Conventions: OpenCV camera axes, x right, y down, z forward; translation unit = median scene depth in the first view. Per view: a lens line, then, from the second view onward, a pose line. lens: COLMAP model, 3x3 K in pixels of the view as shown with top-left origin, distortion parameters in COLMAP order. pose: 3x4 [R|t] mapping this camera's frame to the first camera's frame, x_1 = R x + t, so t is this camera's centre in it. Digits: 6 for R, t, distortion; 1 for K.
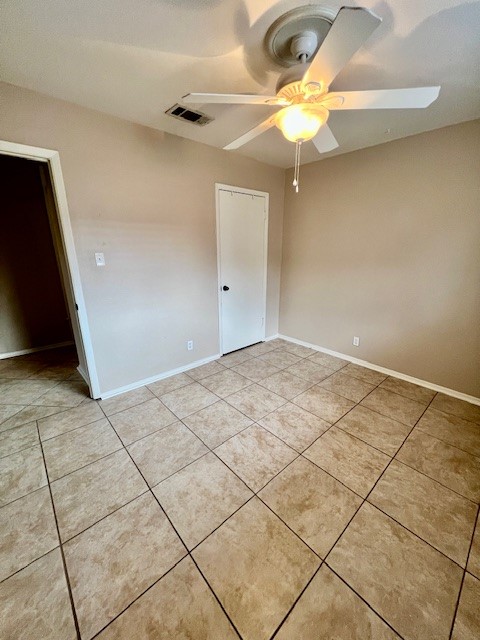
lens RADIAL K [[257.8, 0, 240.1], [0, 257.8, 318.4], [0, 0, 1]] dist [-0.002784, 0.001078]
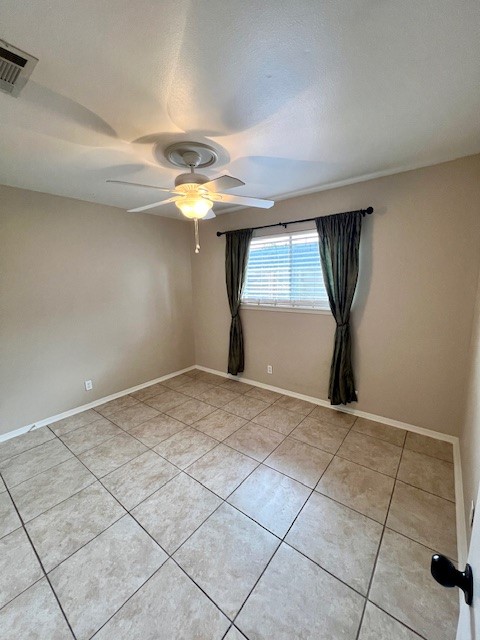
lens RADIAL K [[257.8, 0, 240.6], [0, 257.8, 320.0], [0, 0, 1]] dist [-0.002784, 0.001078]
pose [[-0.178496, -0.159117, 0.970990, -0.731414], [0.290021, 0.934487, 0.206450, -0.230928], [-0.940227, 0.318457, -0.120655, 0.649375]]
